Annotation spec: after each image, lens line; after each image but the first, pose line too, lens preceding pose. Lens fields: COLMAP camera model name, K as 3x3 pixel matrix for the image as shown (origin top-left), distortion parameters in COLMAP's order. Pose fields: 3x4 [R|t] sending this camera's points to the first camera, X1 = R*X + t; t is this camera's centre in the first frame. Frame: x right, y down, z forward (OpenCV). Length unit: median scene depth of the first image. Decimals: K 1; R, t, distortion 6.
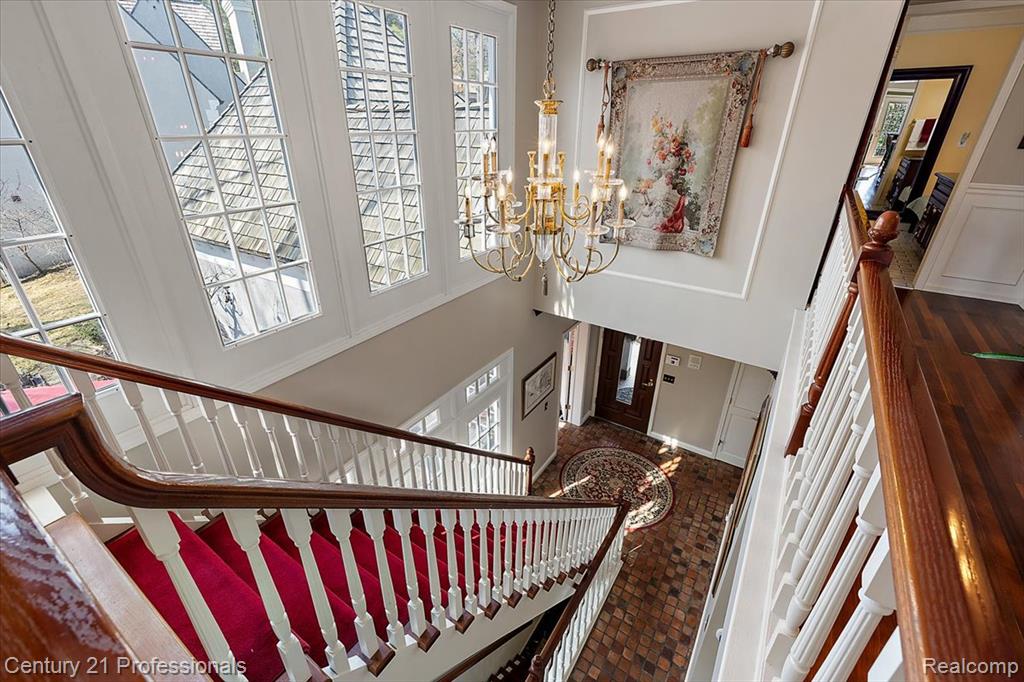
lens RADIAL K [[439.0, 0, 508.7], [0, 439.0, 341.7], [0, 0, 1]] dist [0.002768, 0.000178]
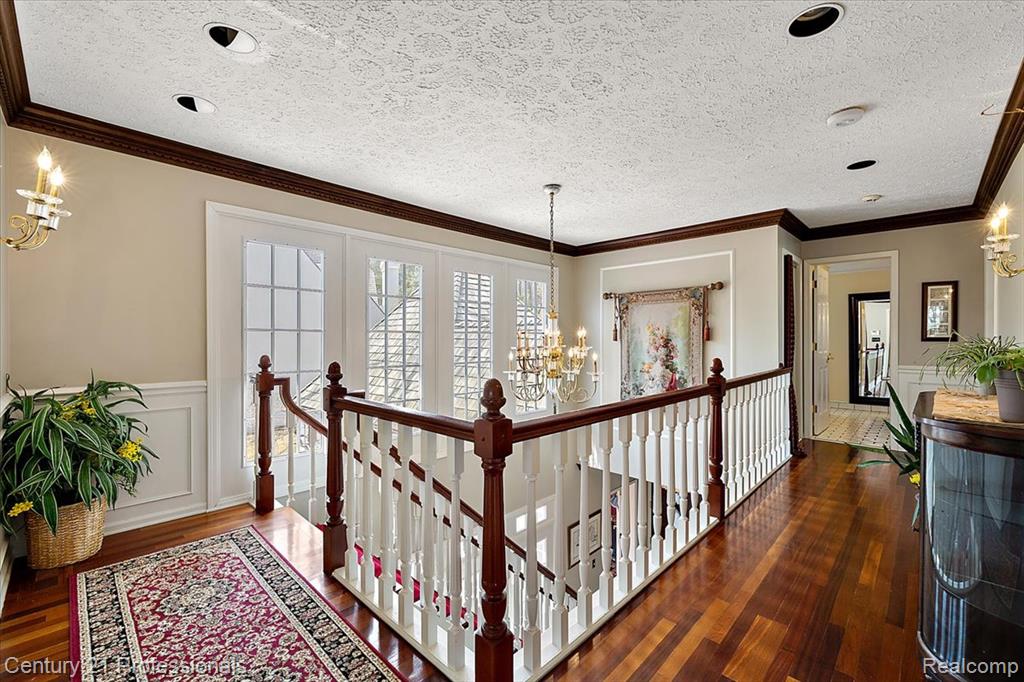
lens RADIAL K [[439.0, 0, 513.4], [0, 439.0, 341.8], [0, 0, 1]] dist [0.002768, 0.000178]
pose [[0.983673, -0.004773, -0.179902, 0.145637], [-0.075664, 0.896034, -0.437490, 0.240799], [0.163286, 0.443959, 0.881044, -0.384583]]
